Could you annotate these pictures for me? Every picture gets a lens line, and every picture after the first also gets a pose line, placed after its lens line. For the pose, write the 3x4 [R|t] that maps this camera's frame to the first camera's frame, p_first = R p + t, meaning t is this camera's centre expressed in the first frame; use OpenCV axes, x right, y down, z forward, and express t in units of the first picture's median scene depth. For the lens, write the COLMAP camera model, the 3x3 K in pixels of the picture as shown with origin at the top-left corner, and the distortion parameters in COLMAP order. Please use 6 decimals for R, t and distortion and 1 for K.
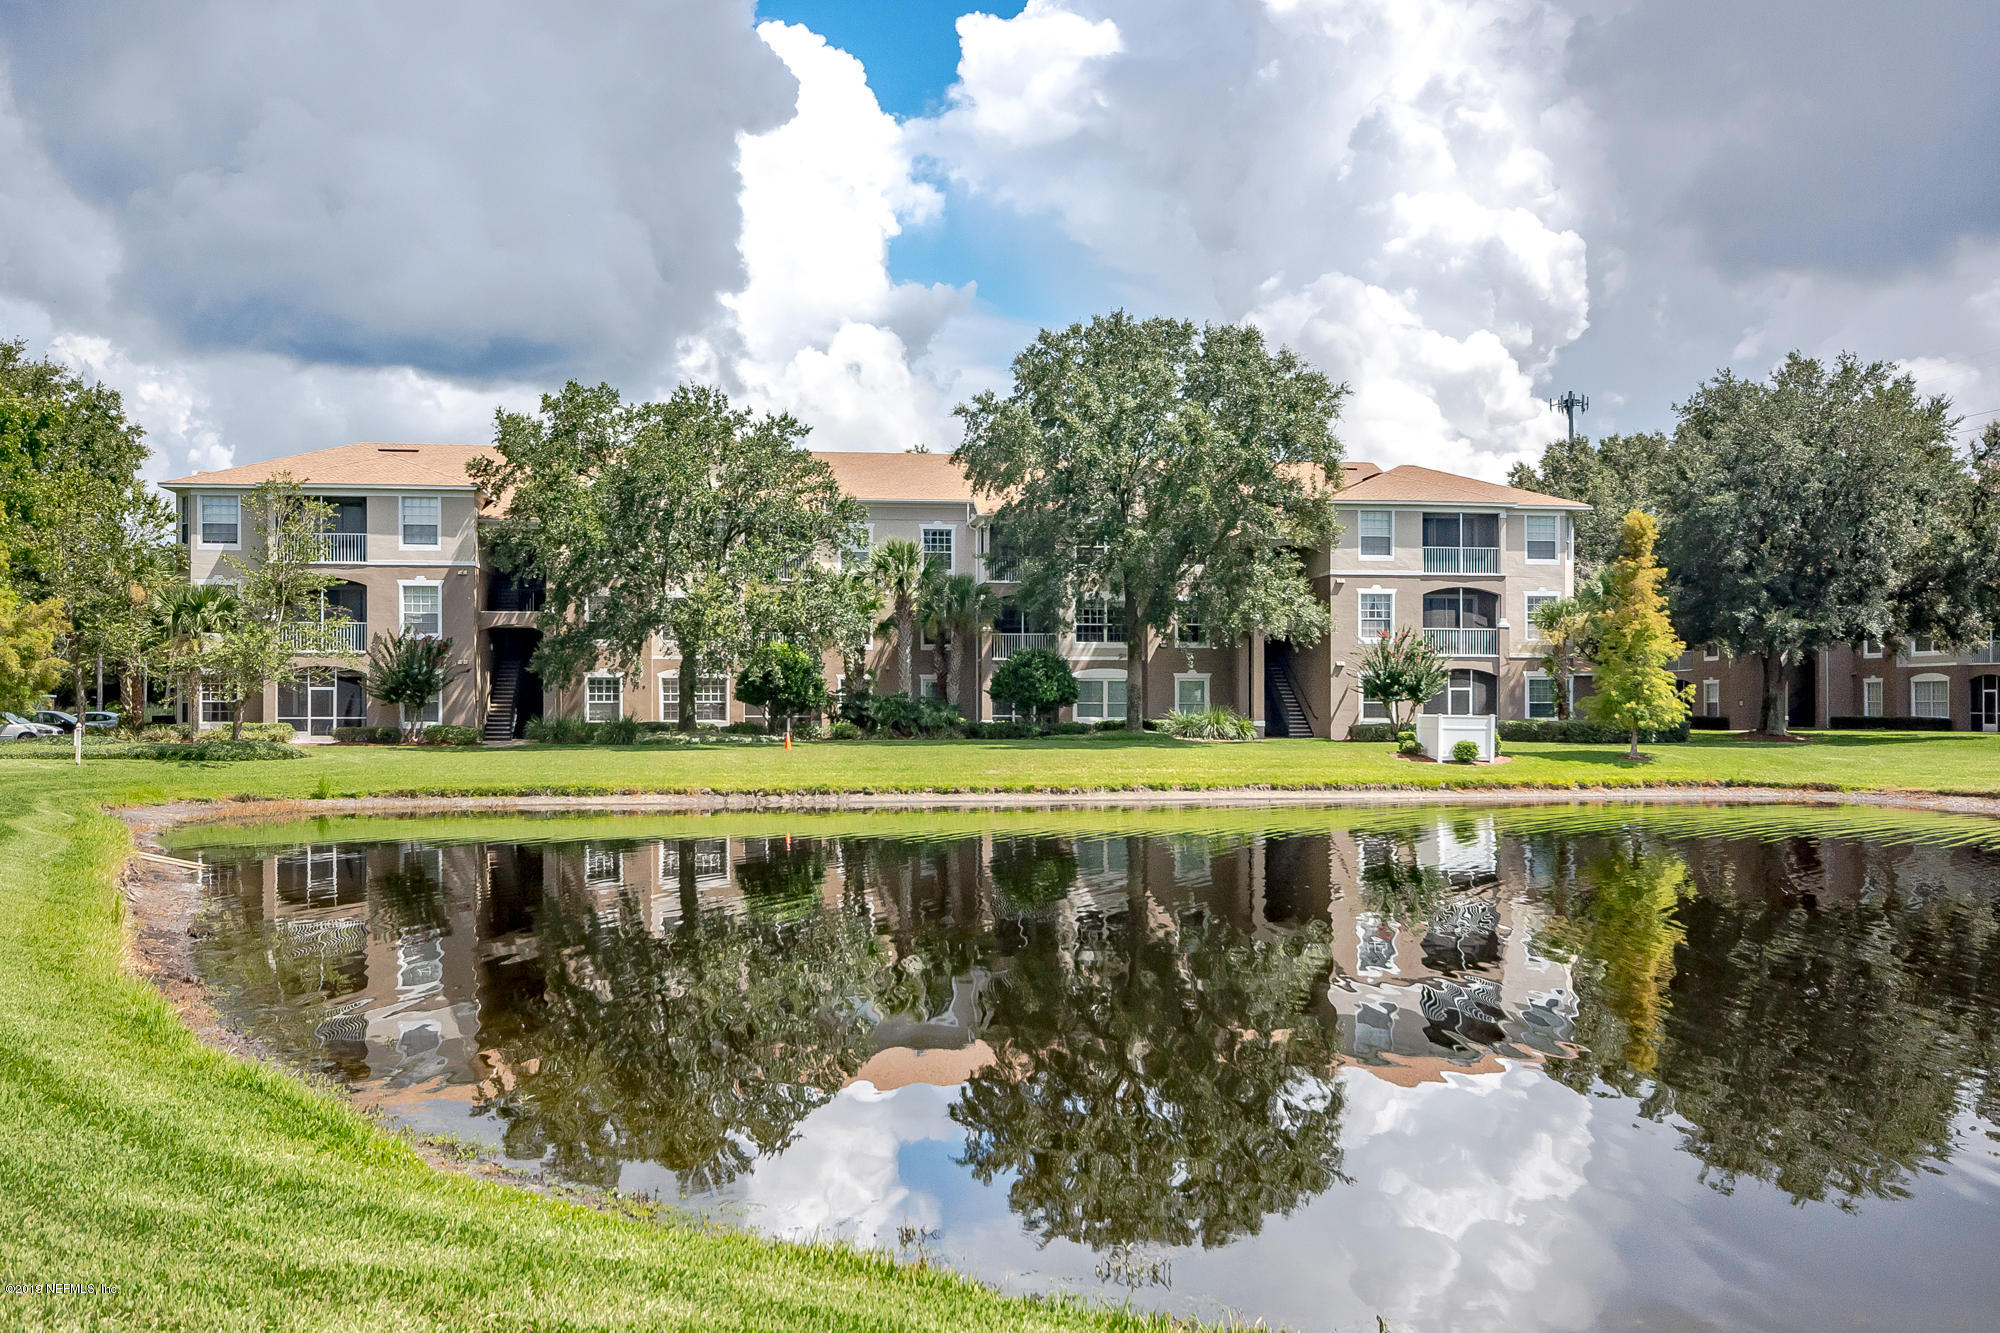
lens RADIAL K [[1811.9, 0, 1000.0], [0, 1811.9, 666.5], [0, 0, 1]] dist [-0.005514, 0.077520]
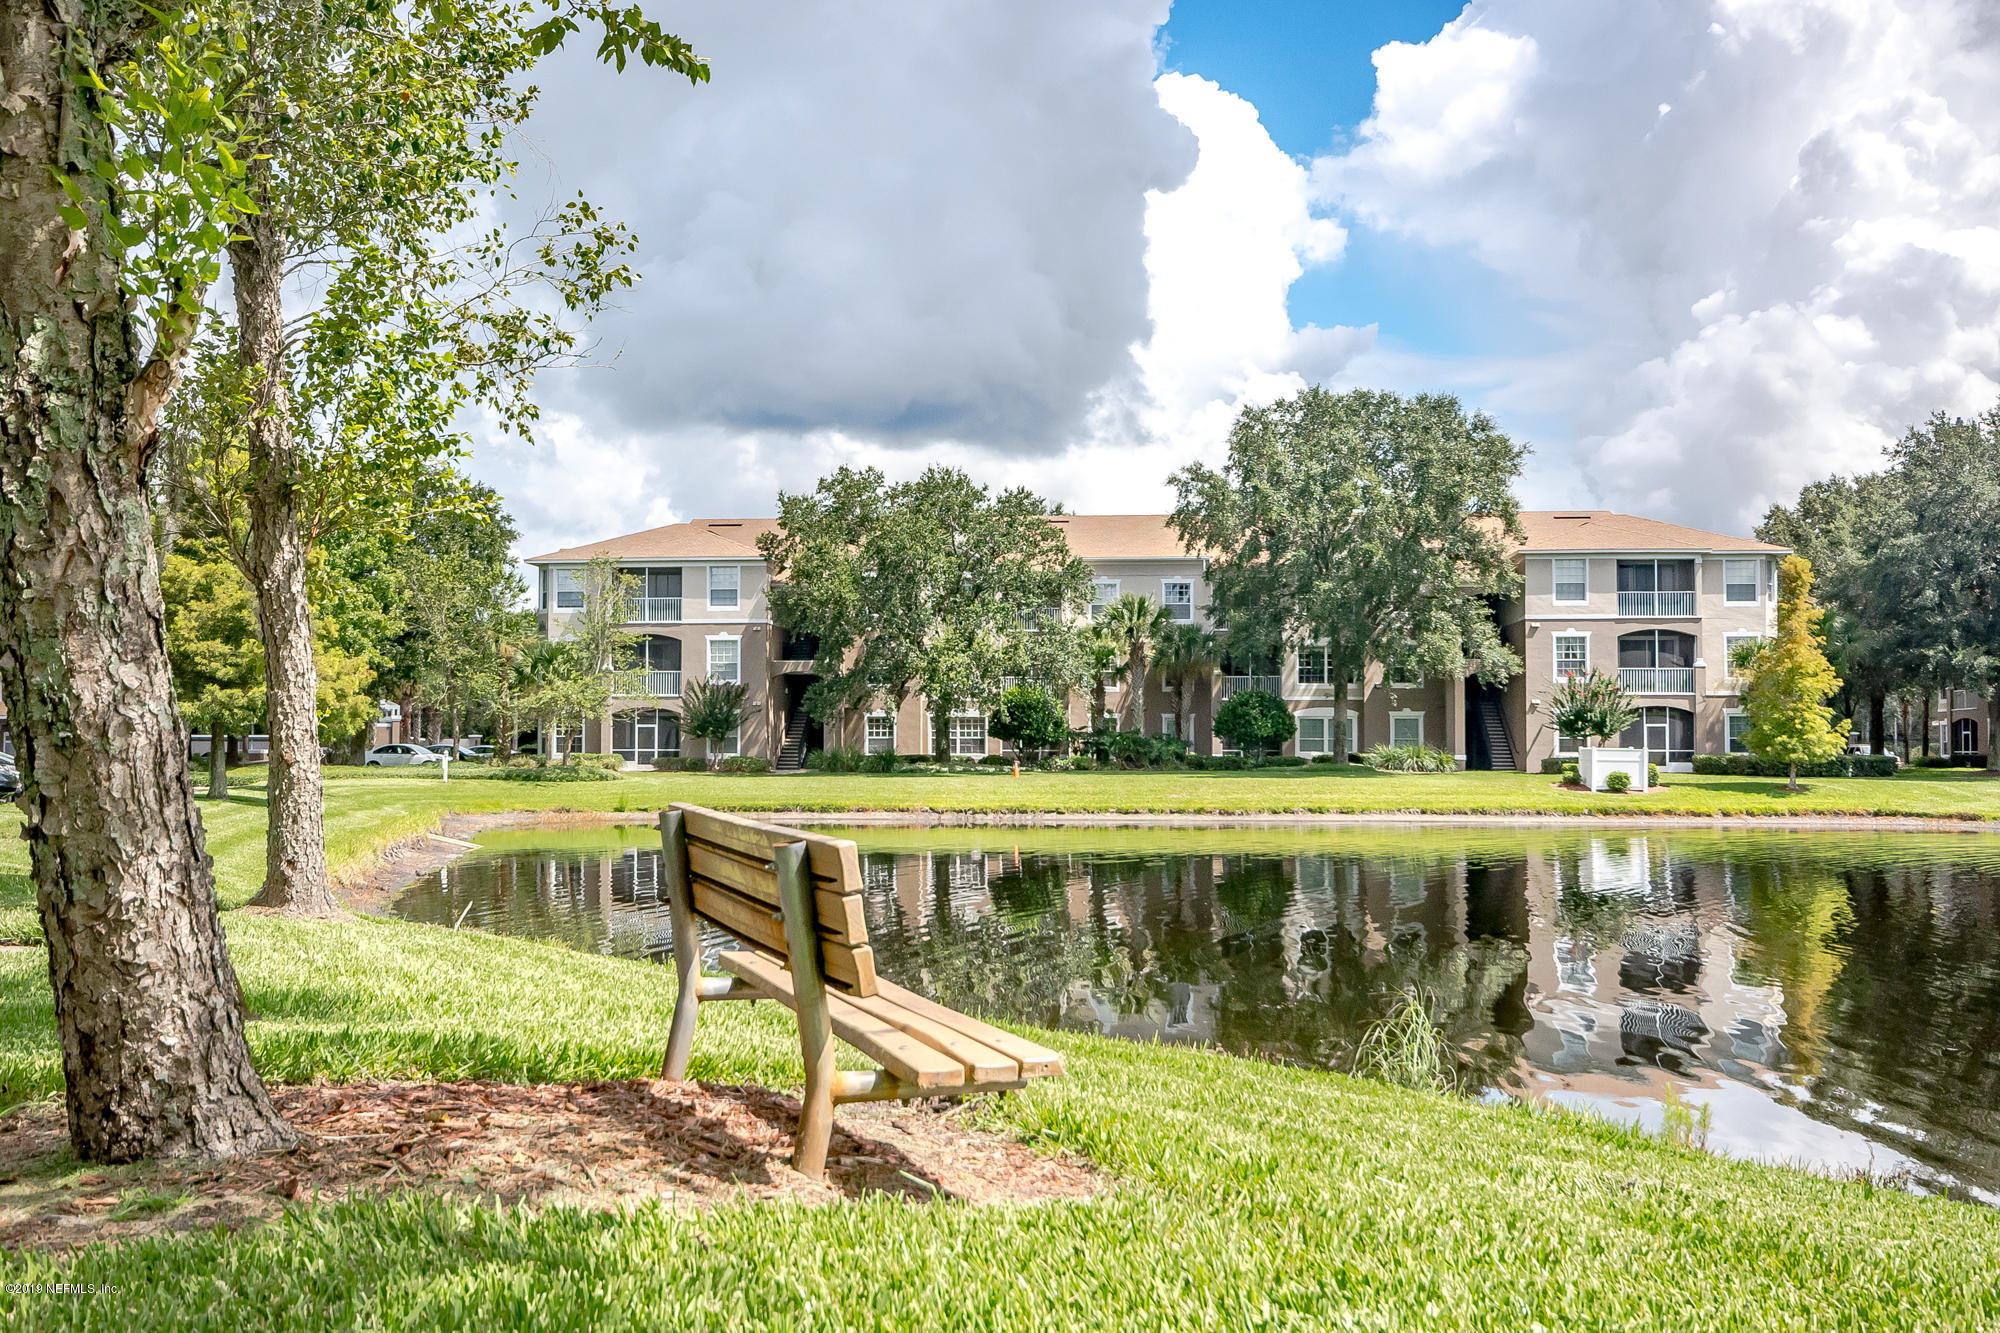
lens RADIAL K [[1811.9, 0, 1000.0], [0, 1811.9, 666.5], [0, 0, 1]] dist [-0.005514, 0.077520]
pose [[0.975201, -0.008767, -0.221146, 0.120118], [0.003352, 0.999686, -0.024851, 0.003329], [0.221294, 0.023493, 0.974924, -0.125748]]
